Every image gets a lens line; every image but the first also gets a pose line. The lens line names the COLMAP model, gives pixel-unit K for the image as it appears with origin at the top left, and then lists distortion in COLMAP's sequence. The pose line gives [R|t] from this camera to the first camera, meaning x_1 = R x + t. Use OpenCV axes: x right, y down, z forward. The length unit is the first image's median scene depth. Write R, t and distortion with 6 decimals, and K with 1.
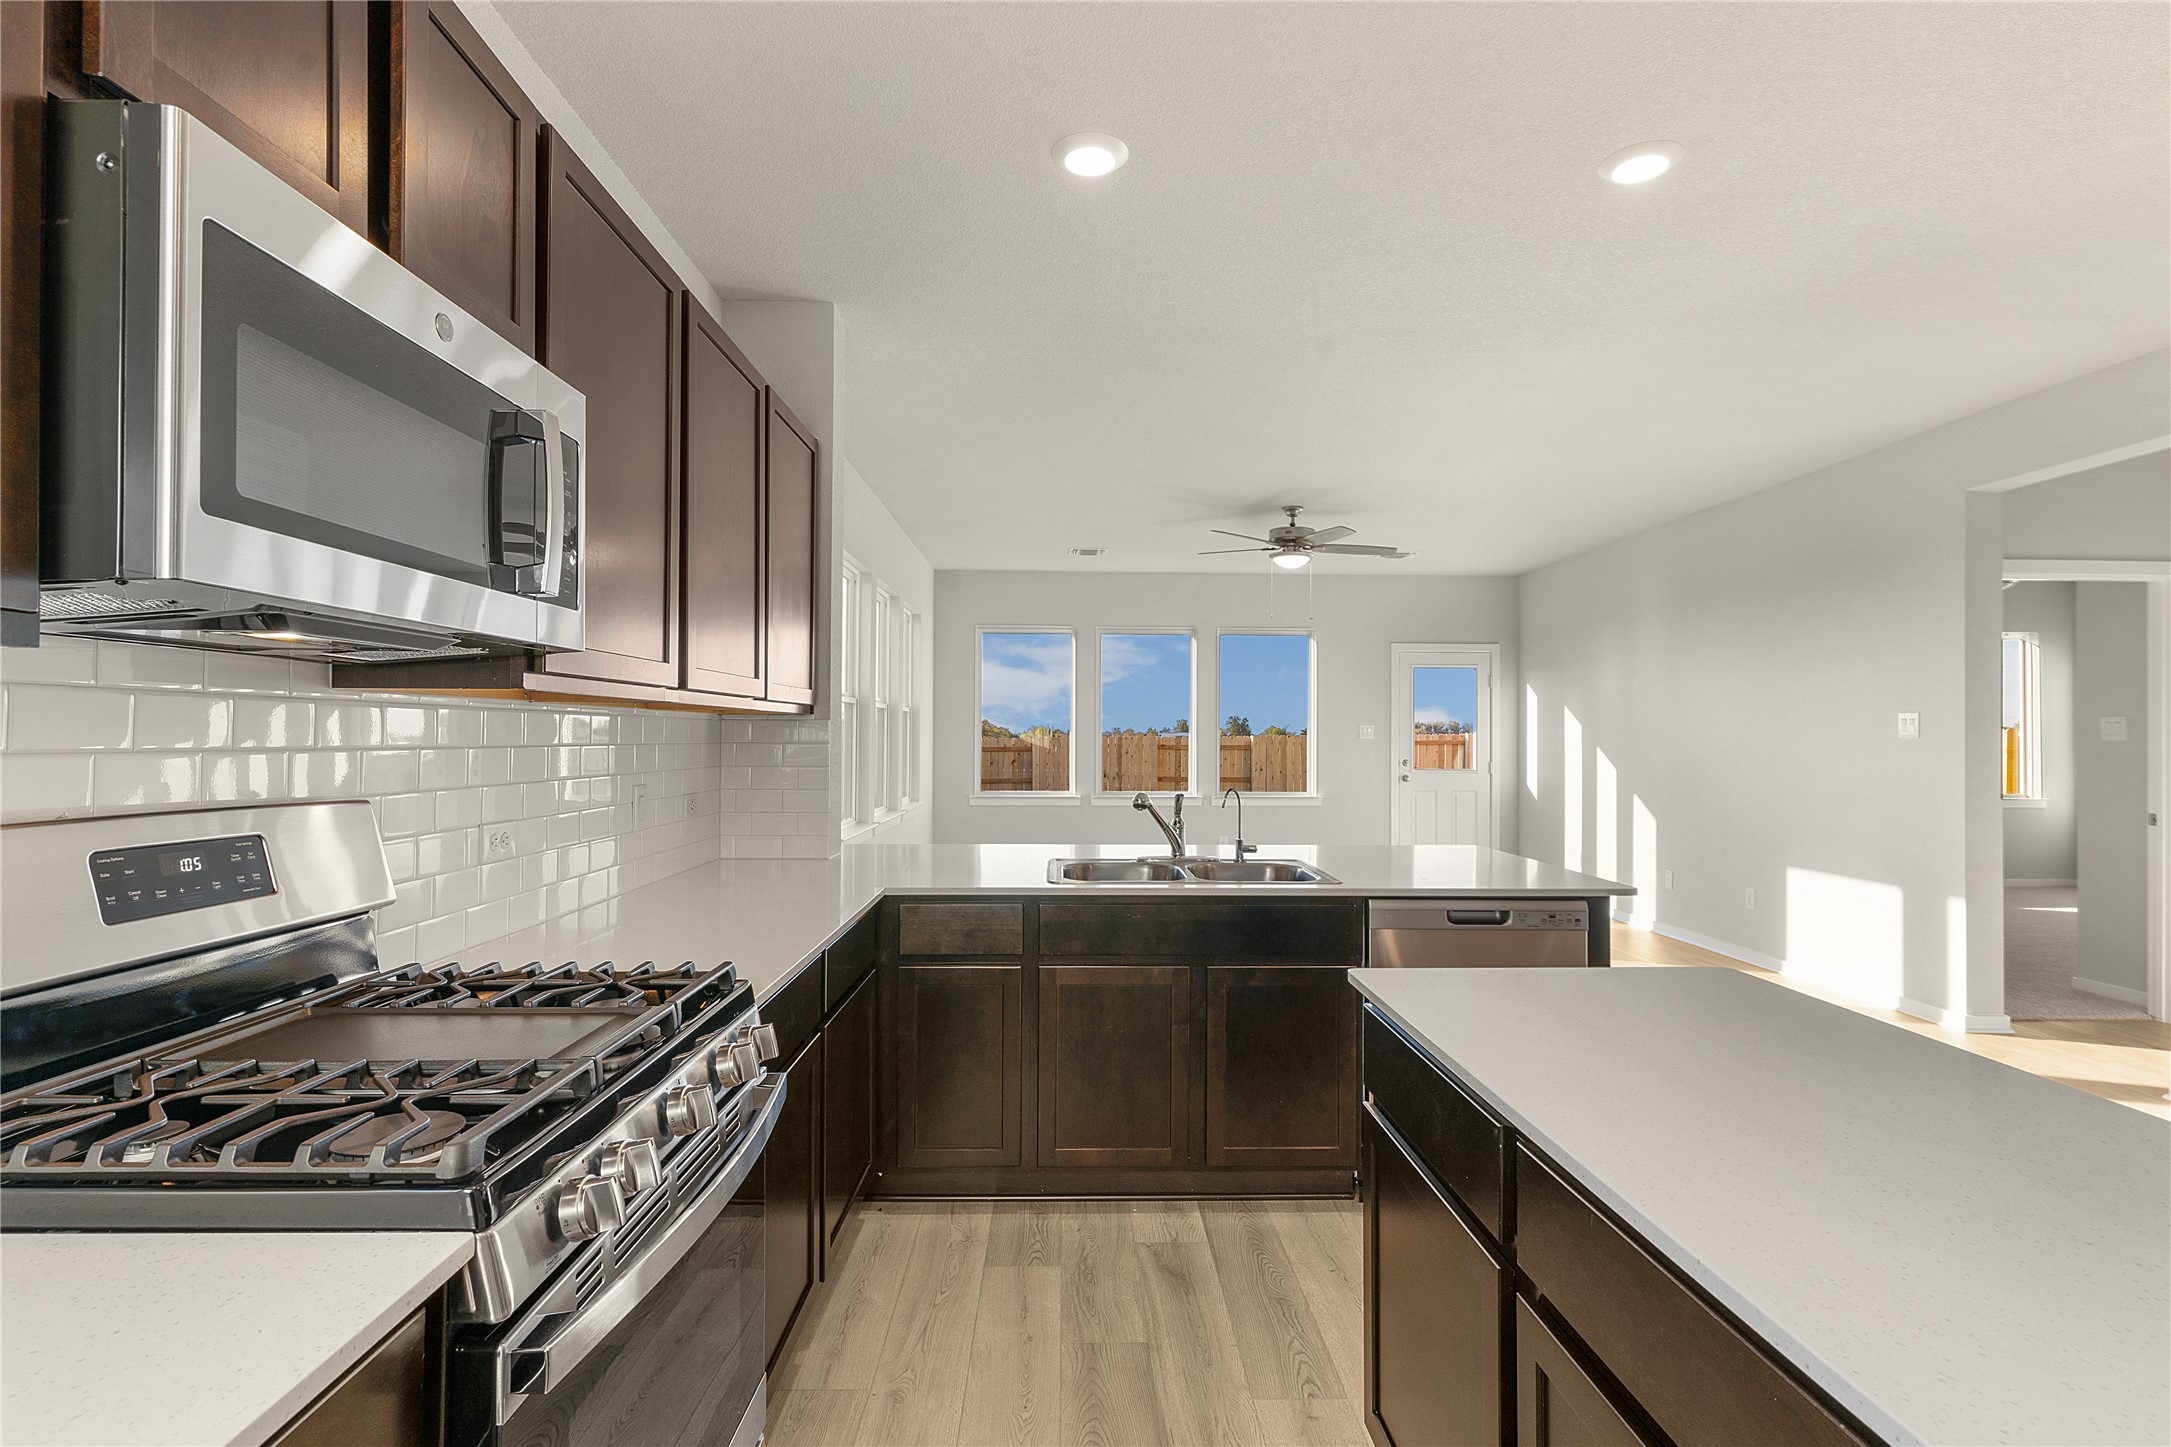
lens RADIAL K [[1058.1, 0, 1094.3], [0, 1058.1, 723.9], [0, 0, 1]] dist [0.007437, -0.003038]
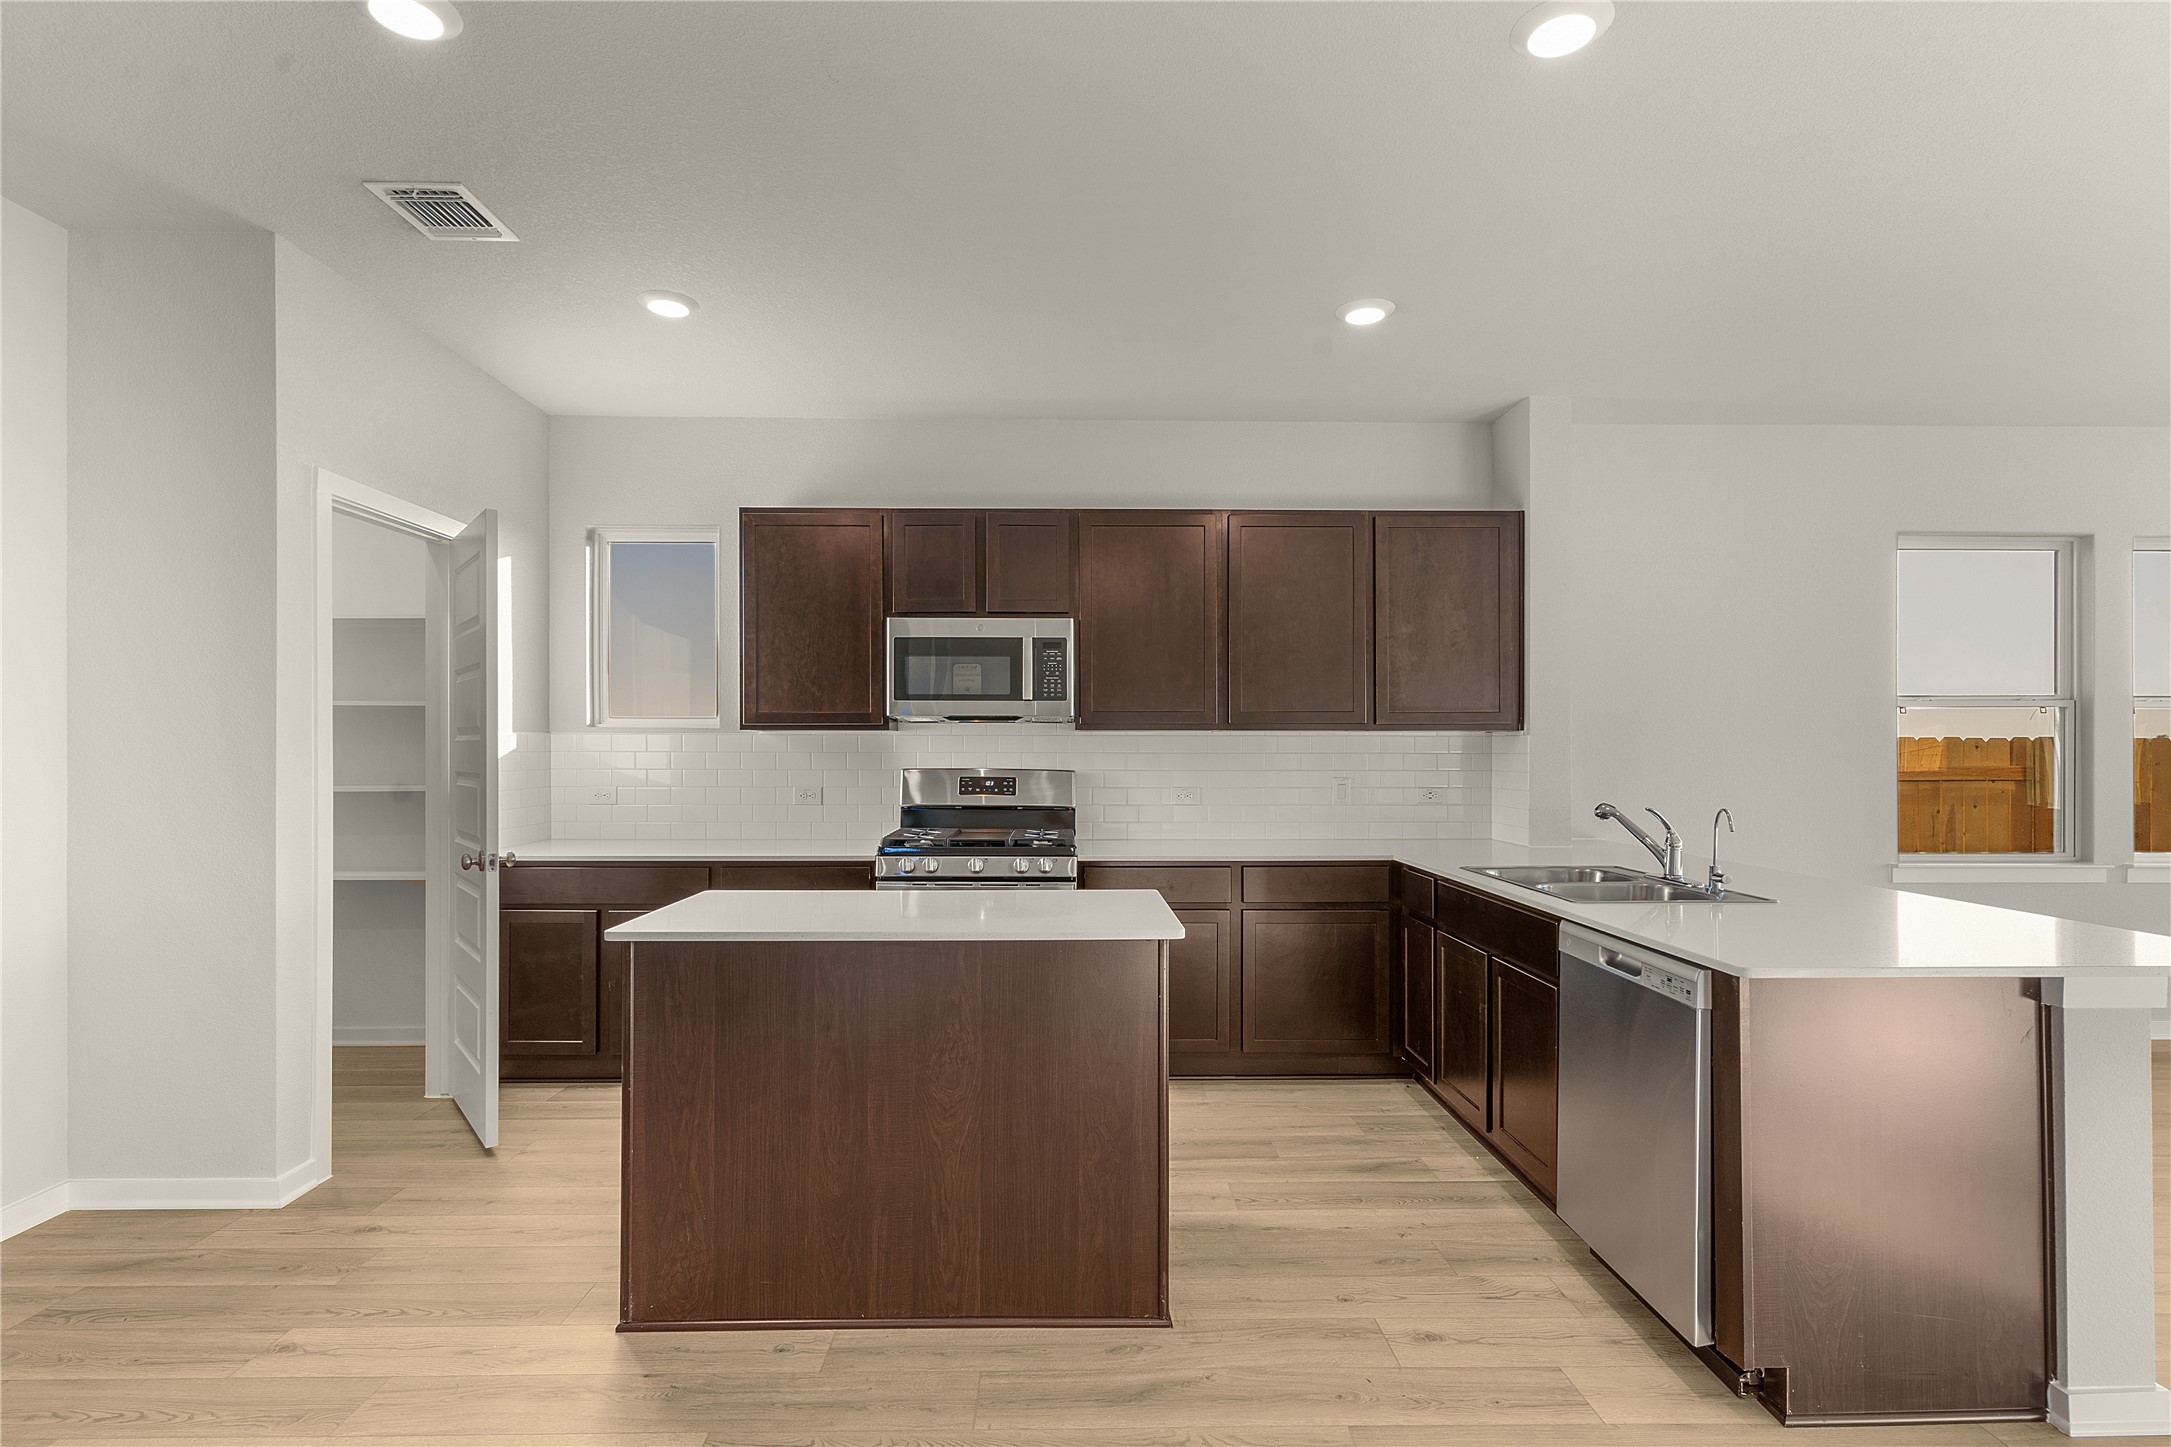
lens RADIAL K [[1058.1, 0, 1096.7], [0, 1058.1, 738.1], [0, 0, 1]] dist [0.007437, -0.003038]
pose [[0.011175, -0.018066, -0.999774, 0.763528], [0.000131, 0.999837, -0.018065, 0.011256], [0.999938, 0.000071, 0.011176, 0.358960]]
